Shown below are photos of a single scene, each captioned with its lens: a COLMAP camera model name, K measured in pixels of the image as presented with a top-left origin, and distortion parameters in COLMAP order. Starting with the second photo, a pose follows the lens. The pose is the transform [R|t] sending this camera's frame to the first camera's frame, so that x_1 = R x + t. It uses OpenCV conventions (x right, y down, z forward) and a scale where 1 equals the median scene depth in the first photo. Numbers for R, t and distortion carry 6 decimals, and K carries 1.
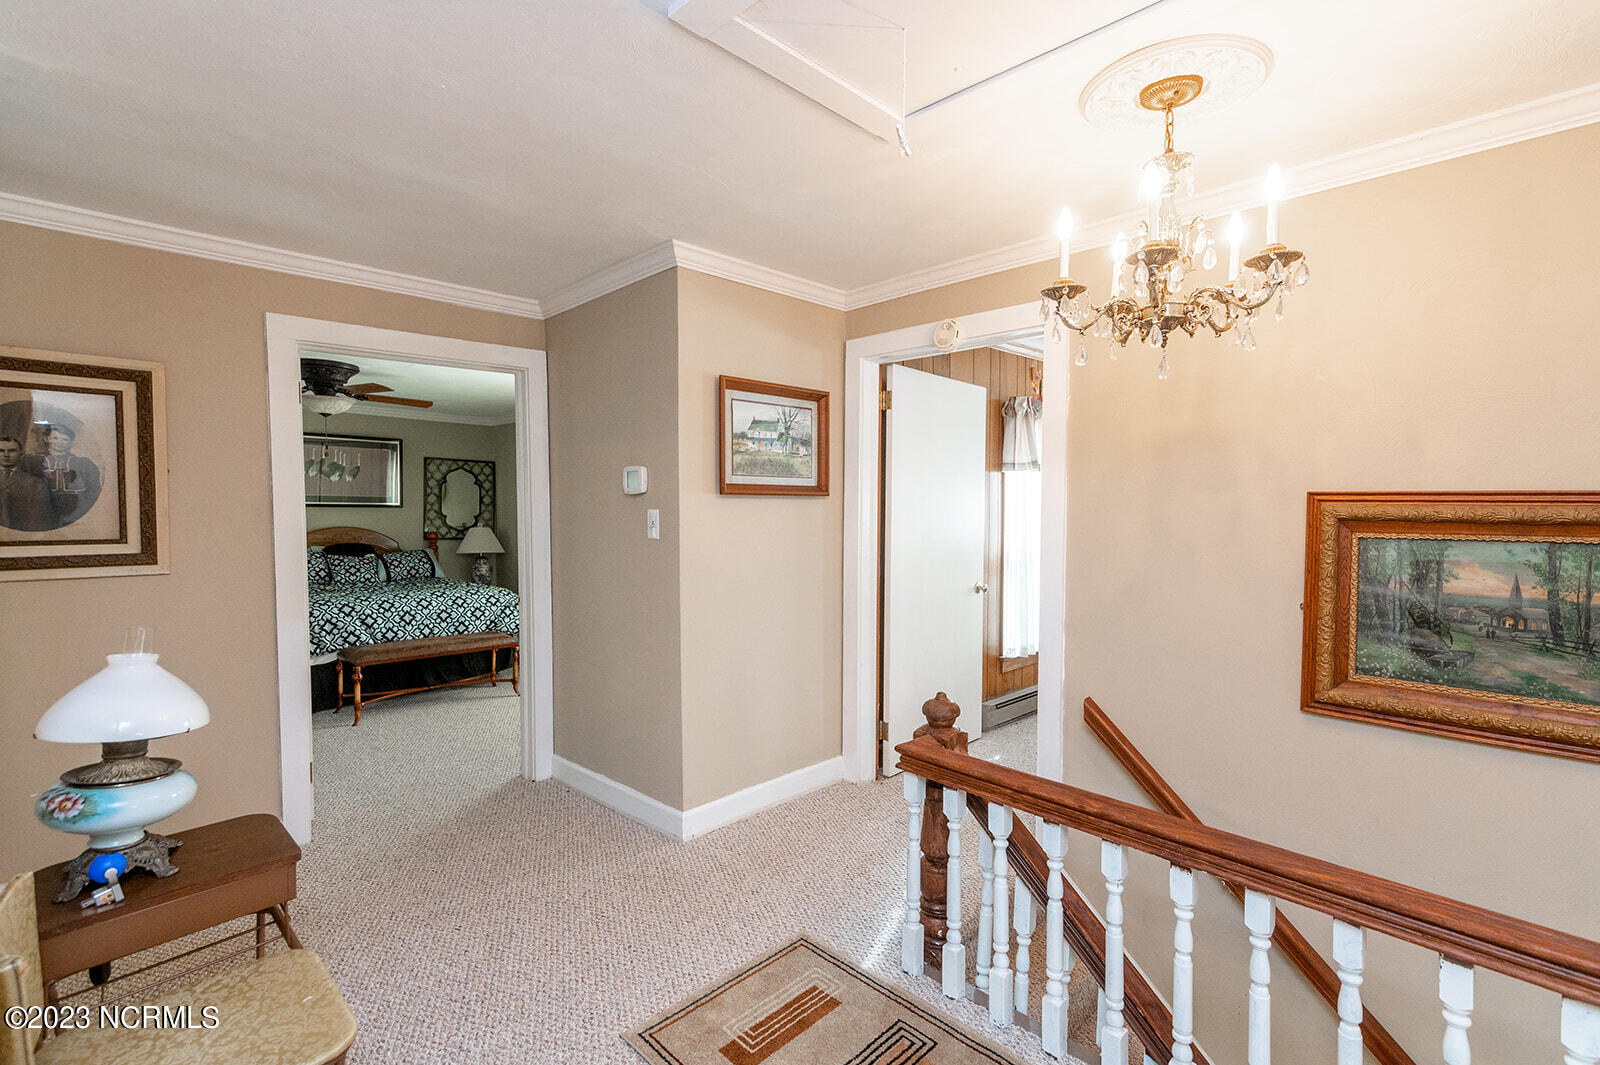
lens RADIAL K [[723.5, 0, 800.4], [0, 723.5, 531.9], [0, 0, 1]] dist [0.000702, -0.000134]
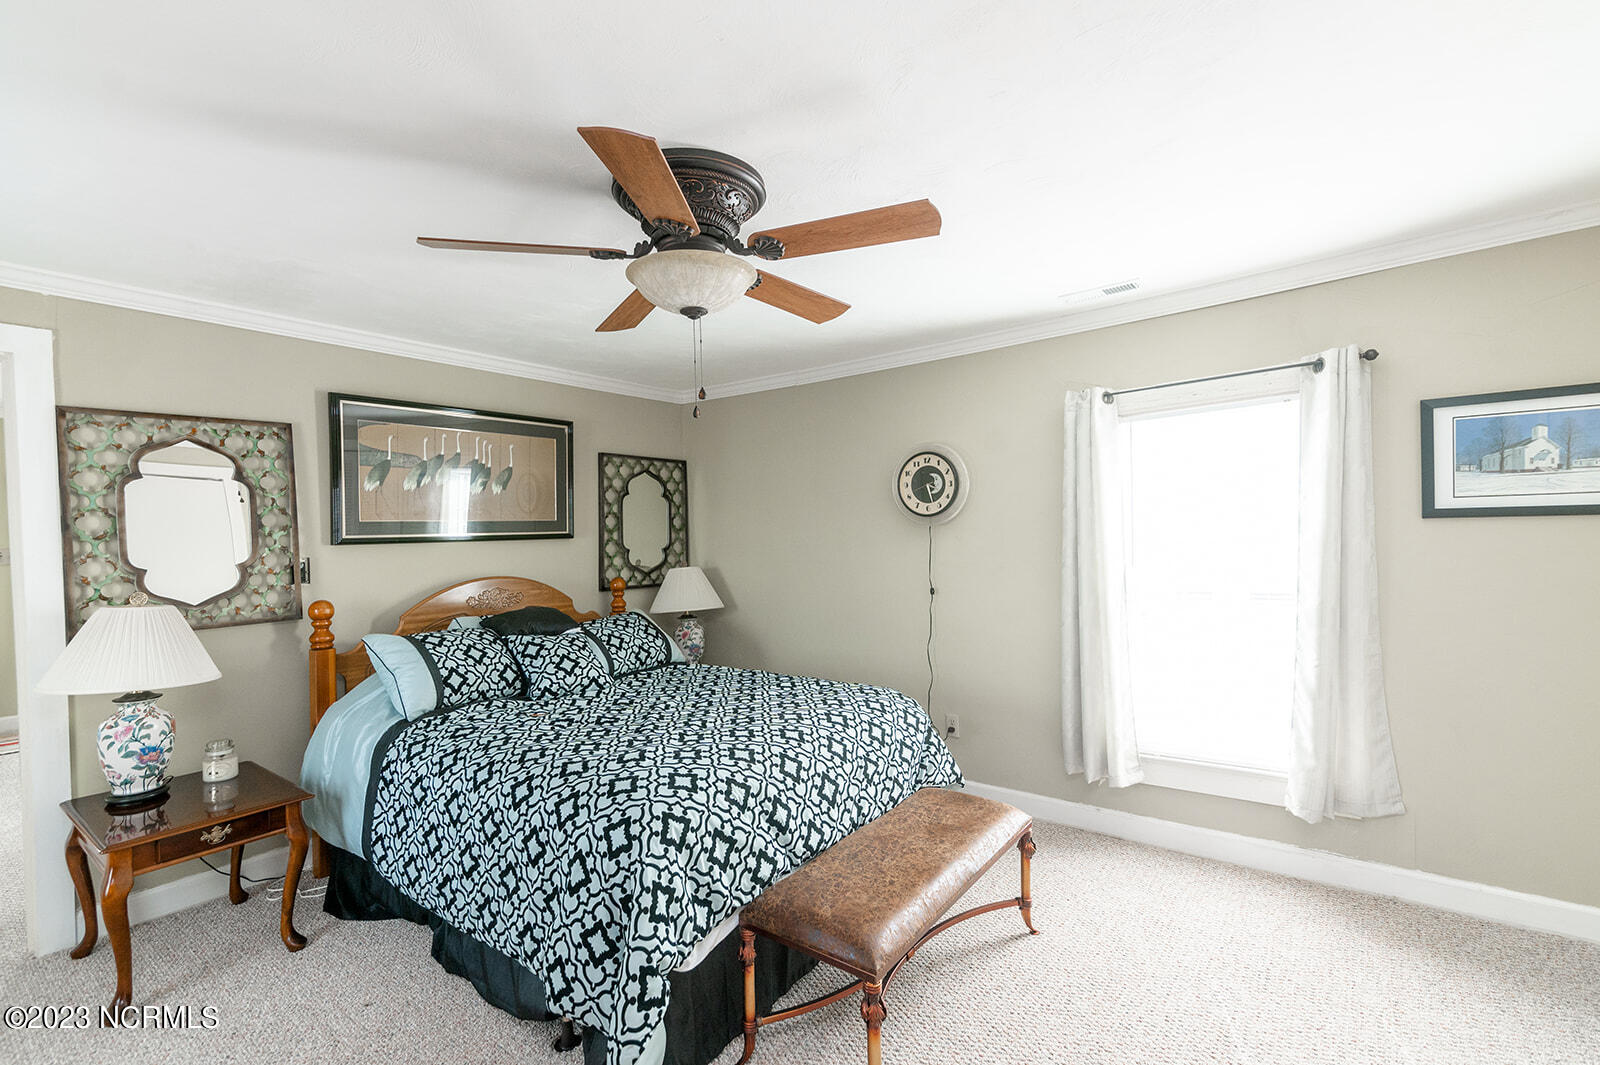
lens RADIAL K [[723.5, 0, 799.5], [0, 723.5, 533.4], [0, 0, 1]] dist [0.000702, -0.000134]
pose [[0.994047, -0.031433, 0.104315, -0.507640], [0.033973, 0.999166, -0.022660, -0.021582], [-0.103516, 0.026069, 0.994286, 0.477345]]
